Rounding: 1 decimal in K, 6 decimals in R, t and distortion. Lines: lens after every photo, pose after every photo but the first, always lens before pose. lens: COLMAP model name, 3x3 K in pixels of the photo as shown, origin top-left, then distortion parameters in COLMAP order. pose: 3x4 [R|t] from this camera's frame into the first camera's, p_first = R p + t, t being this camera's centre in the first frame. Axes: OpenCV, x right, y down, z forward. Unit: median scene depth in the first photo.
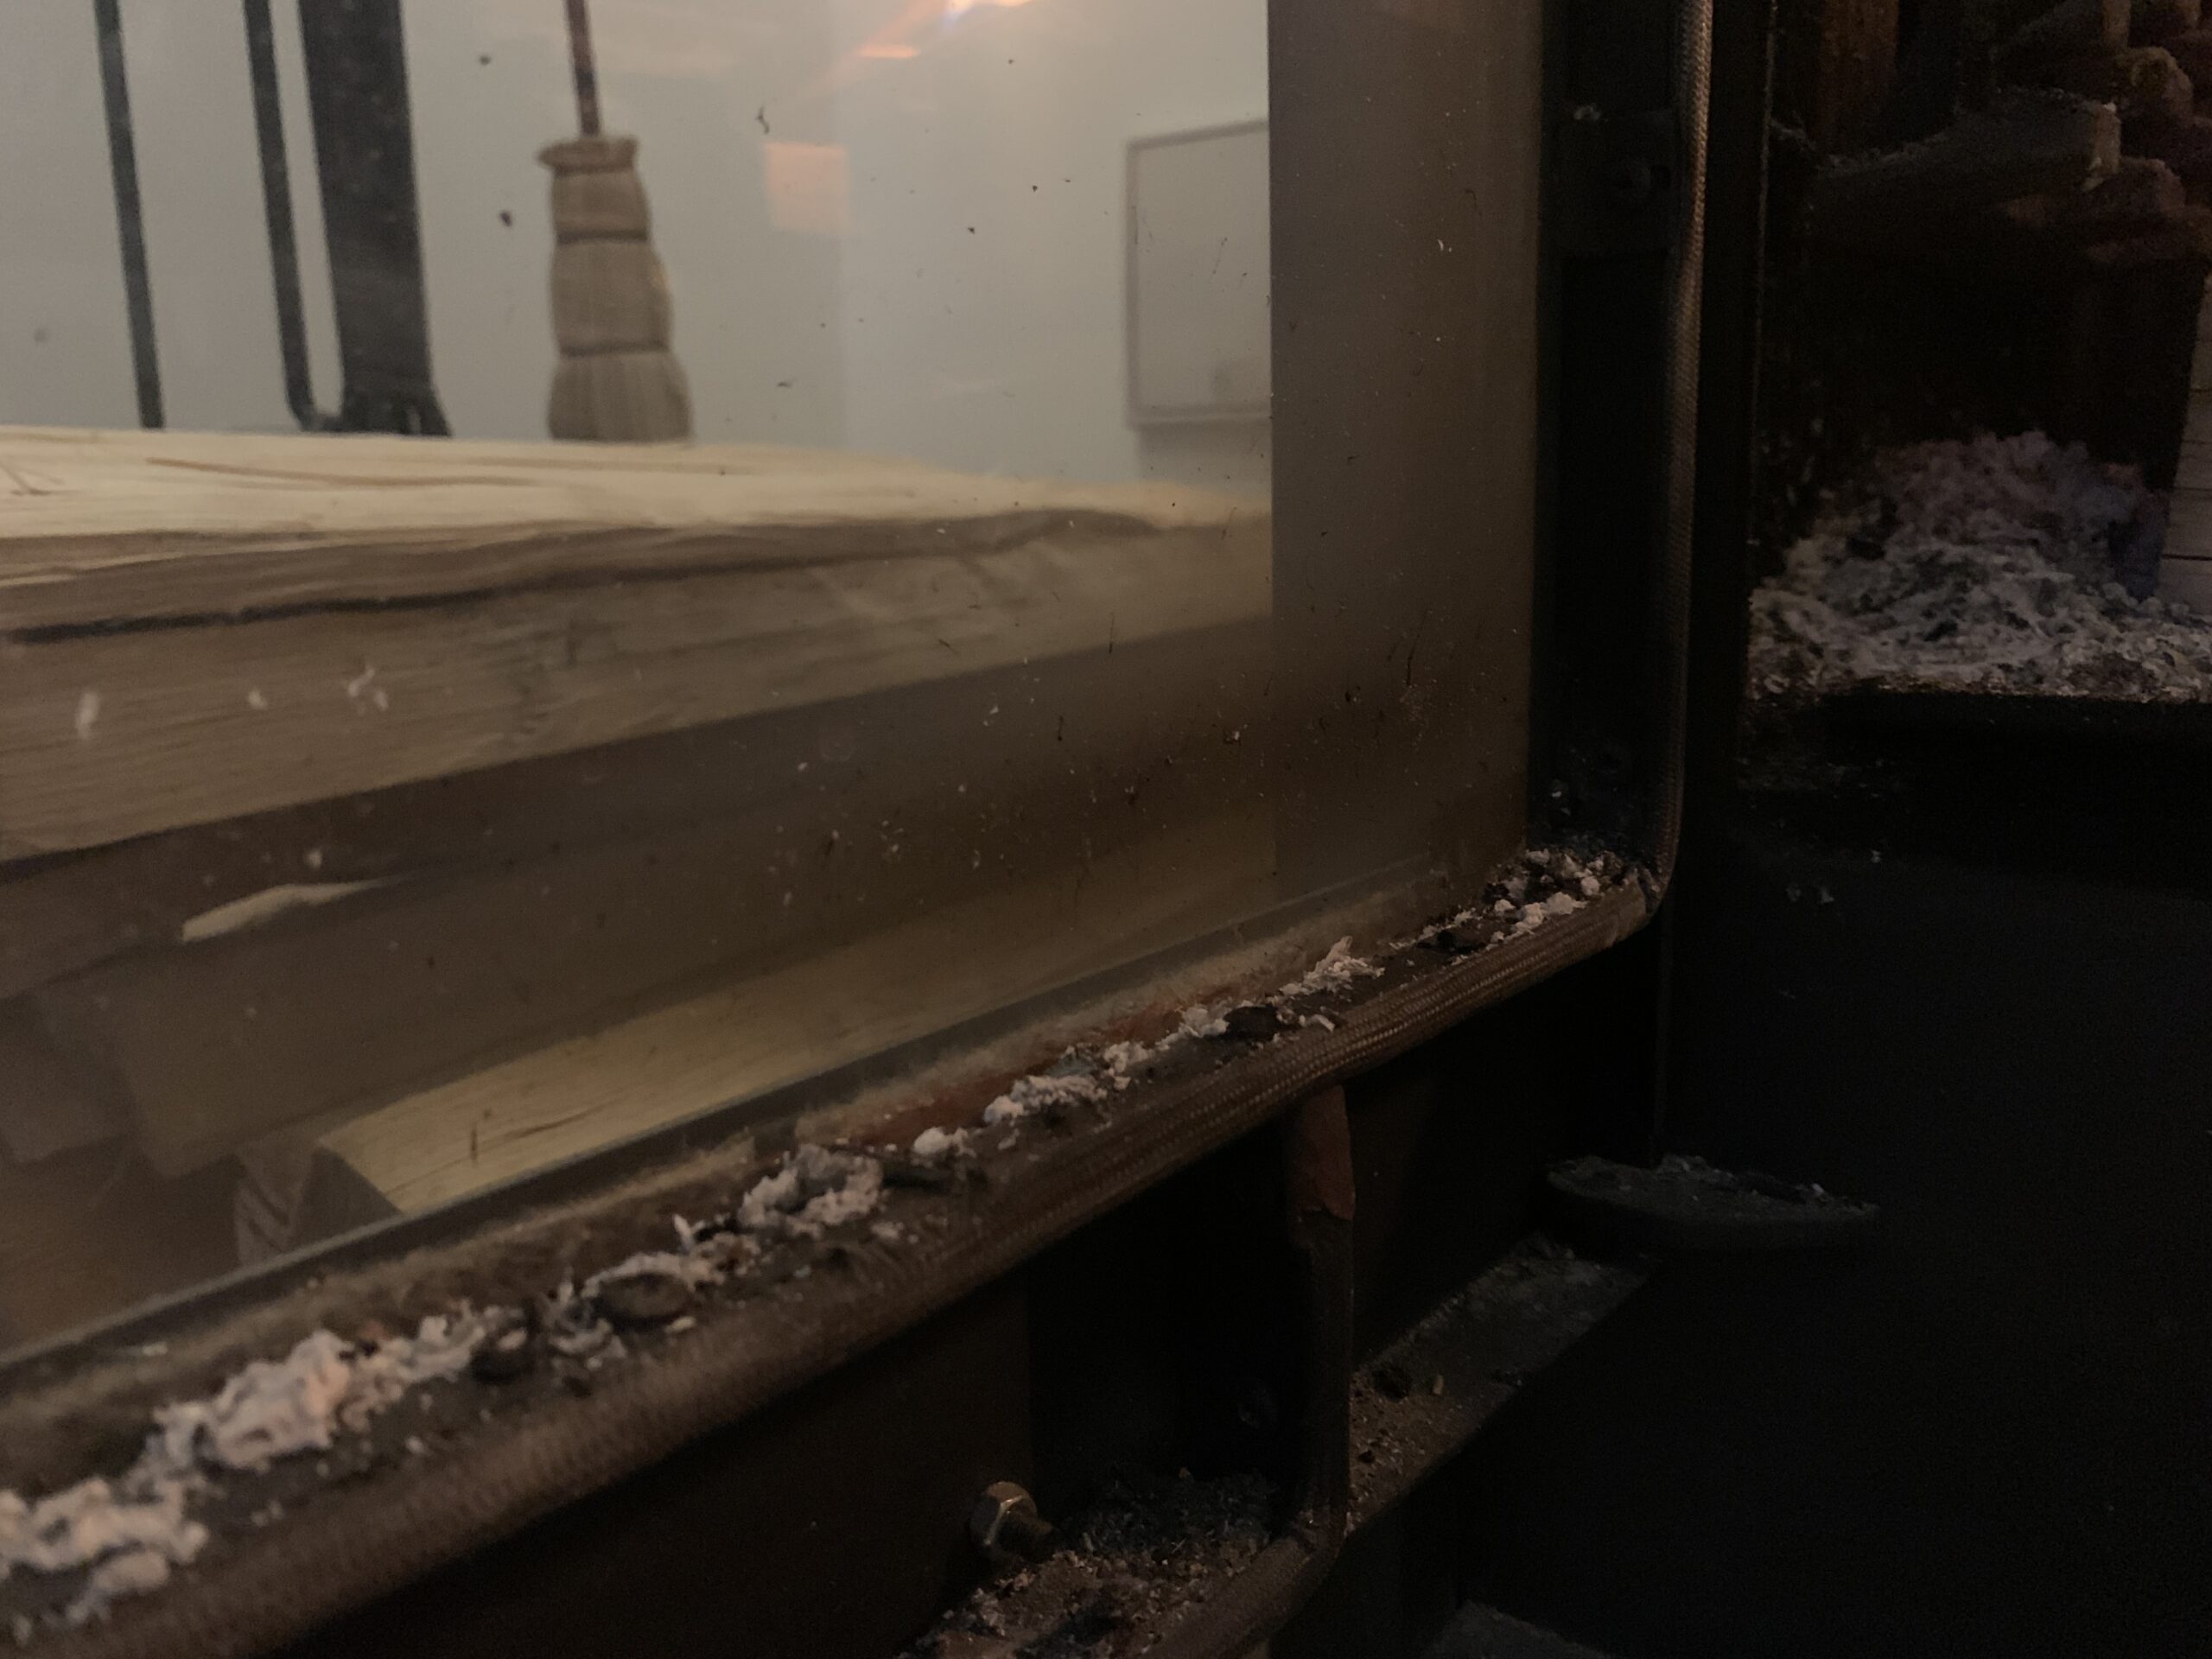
lens RADIAL K [[1724.1, 0, 1160.2], [0, 1724.1, 833.2], [0, 0, 1]] dist [-0.007701, -0.004148]
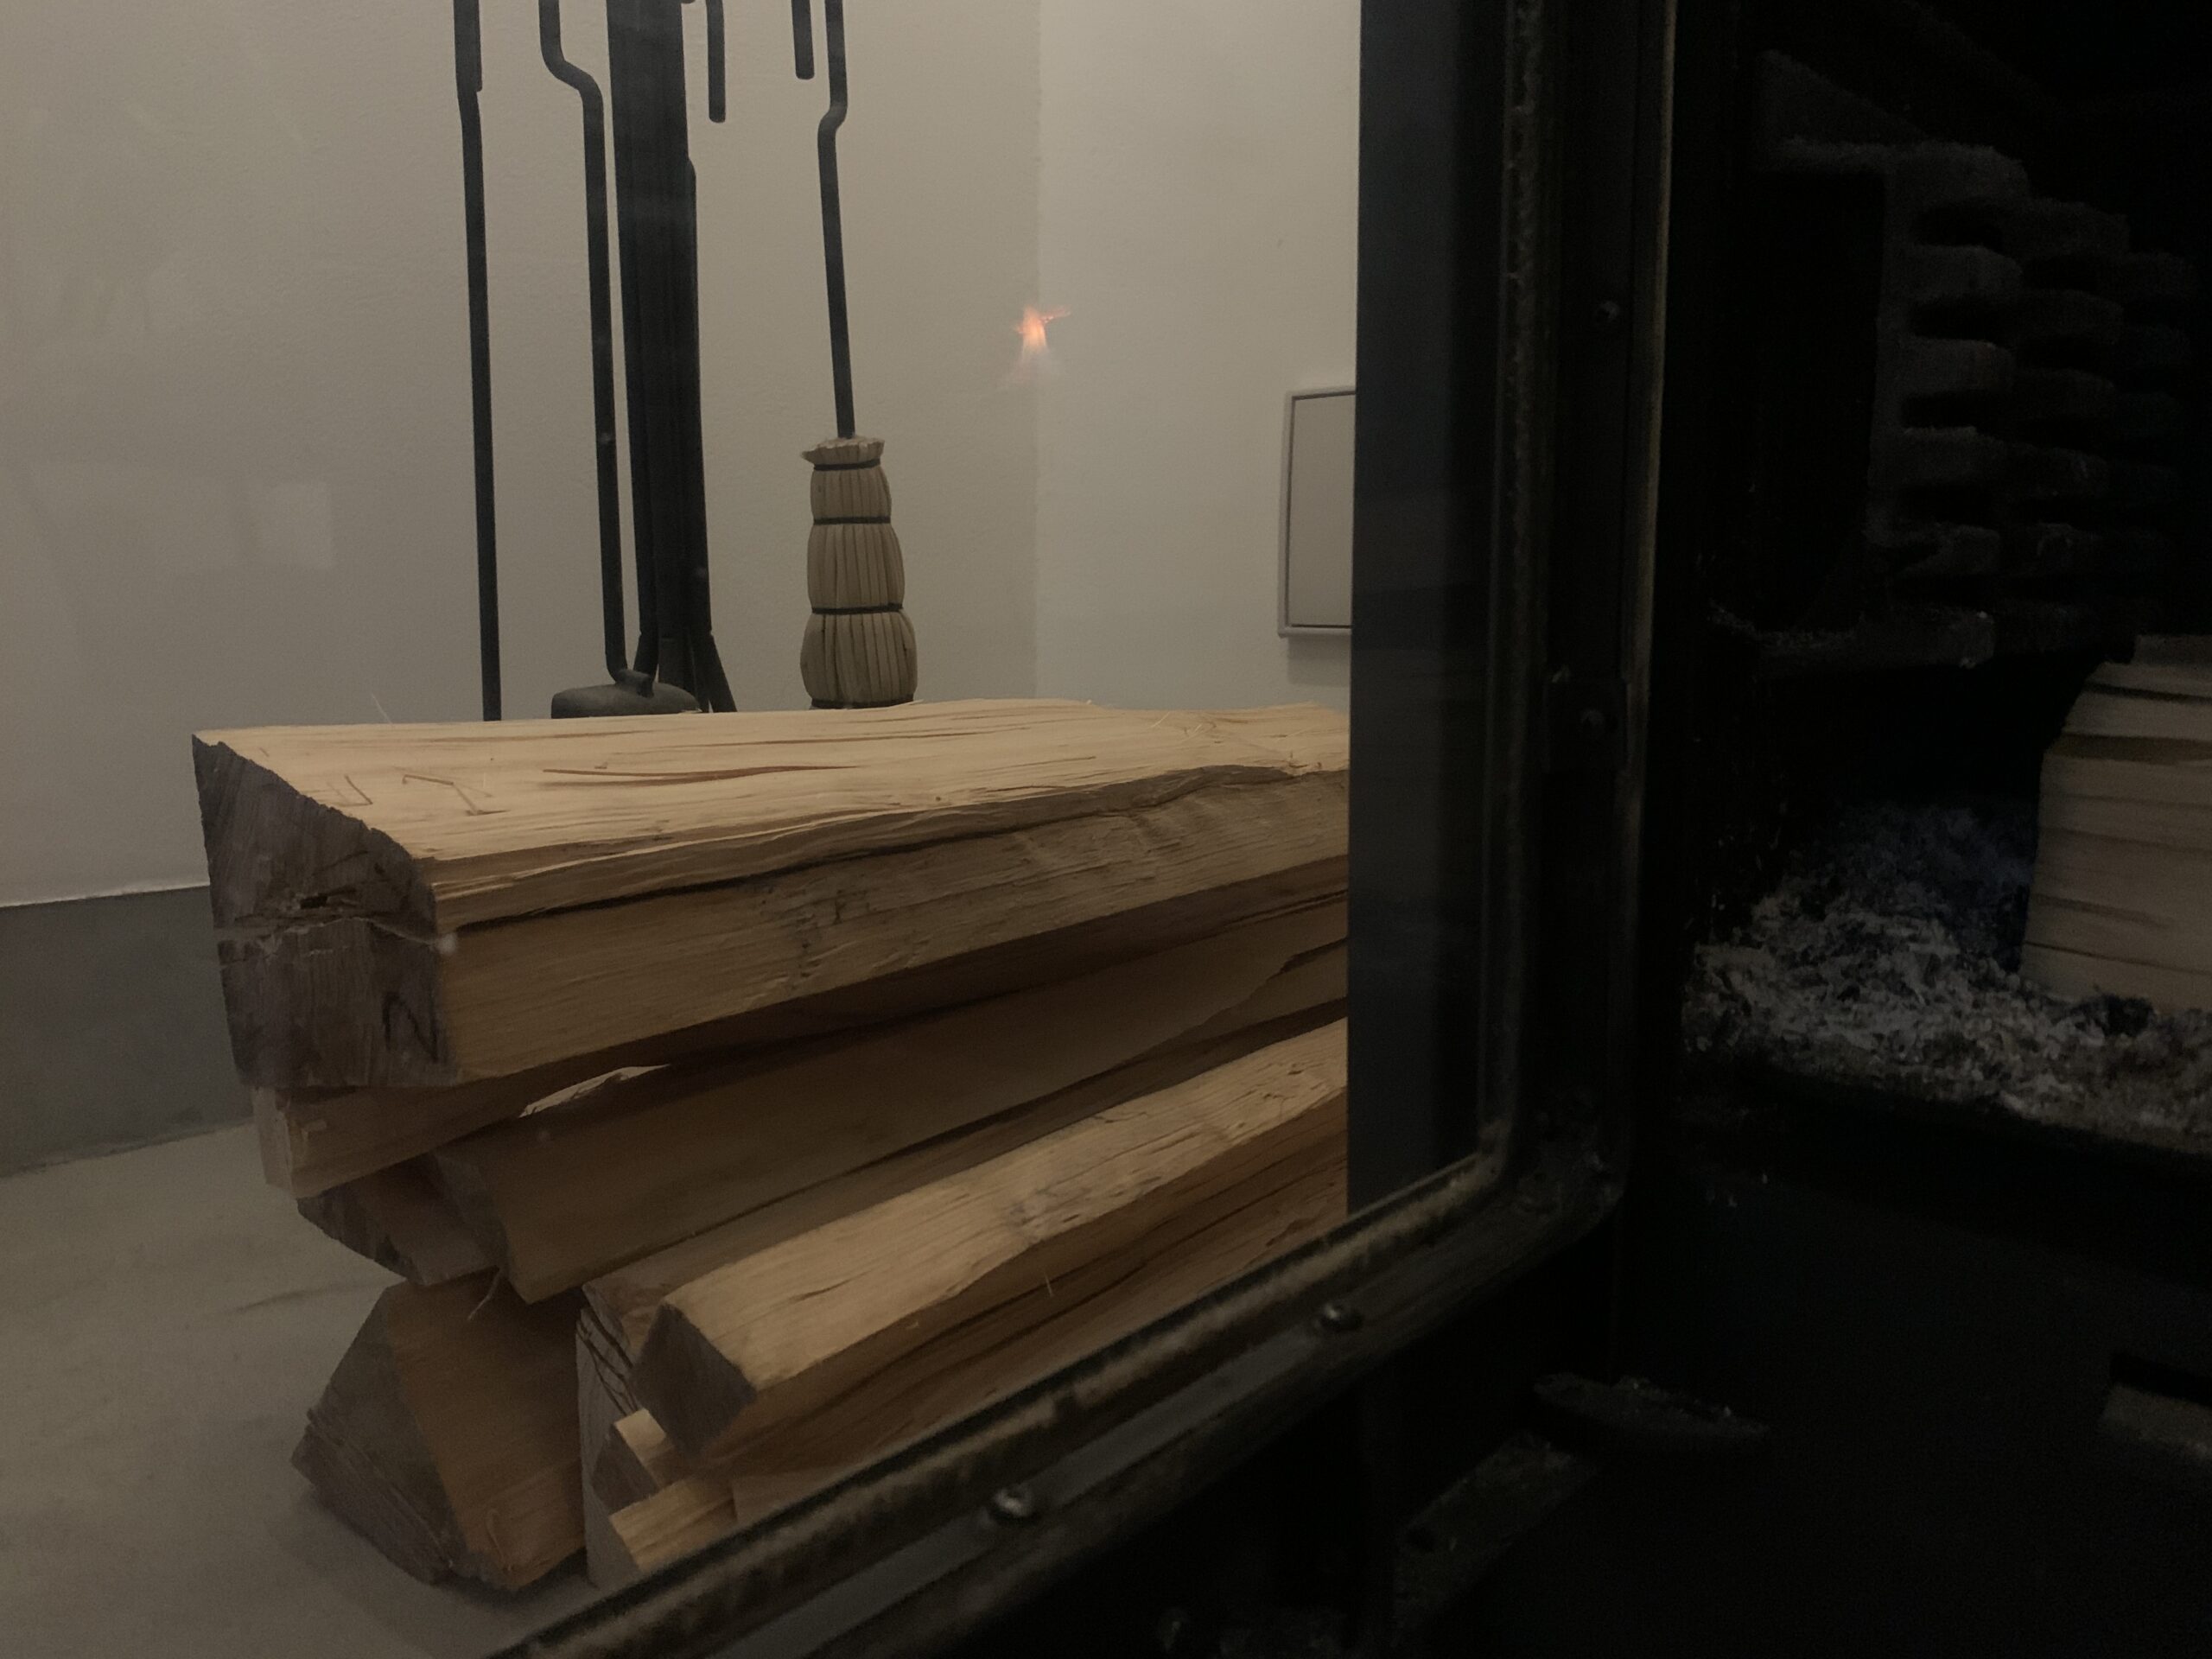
lens RADIAL K [[1671.4, 0, 1133.5], [0, 1671.4, 827.8], [0, 0, 1]] dist [0.000741, -0.002208]
pose [[0.993765, 0.034680, -0.105960, 0.026047], [-0.041793, 0.996966, -0.065667, -0.126277], [0.103361, 0.069686, 0.992200, -0.345226]]
